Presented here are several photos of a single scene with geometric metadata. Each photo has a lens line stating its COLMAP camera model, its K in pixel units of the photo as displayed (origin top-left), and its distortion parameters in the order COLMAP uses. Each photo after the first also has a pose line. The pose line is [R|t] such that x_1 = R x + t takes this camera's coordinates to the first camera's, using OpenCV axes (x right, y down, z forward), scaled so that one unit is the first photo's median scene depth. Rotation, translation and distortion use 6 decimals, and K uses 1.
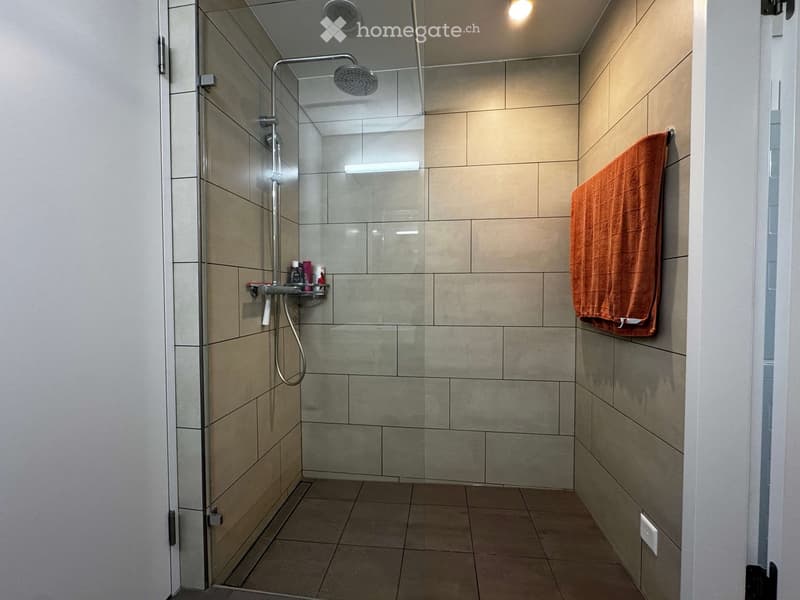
lens RADIAL K [[319.8, 0, 400.7], [0, 319.8, 299.0], [0, 0, 1]] dist [-0.001607, -0.000077]
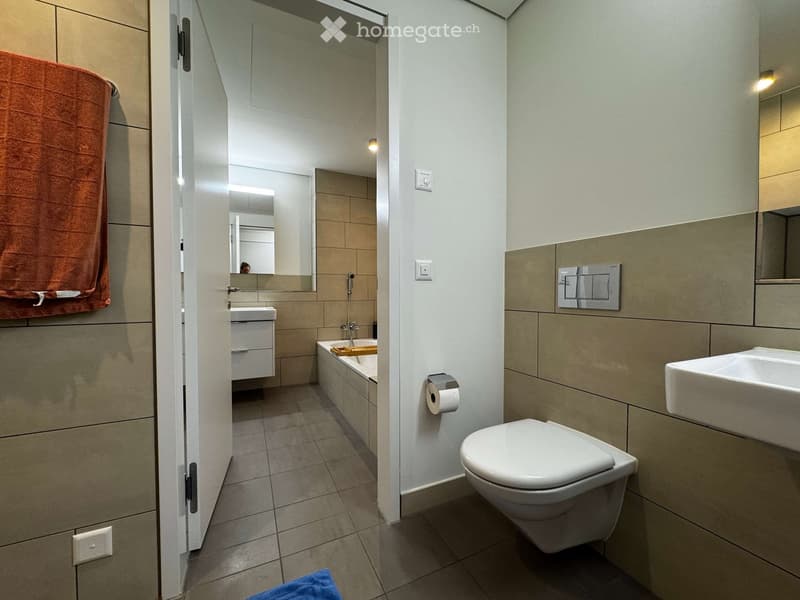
lens RADIAL K [[319.8, 0, 398.4], [0, 319.8, 300.0], [0, 0, 1]] dist [-0.001607, -0.000077]
pose [[-0.540716, -0.009715, 0.841149, -0.362916], [0.027067, 0.999215, 0.028940, 0.083774], [-0.840769, 0.038416, -0.540029, 0.752241]]
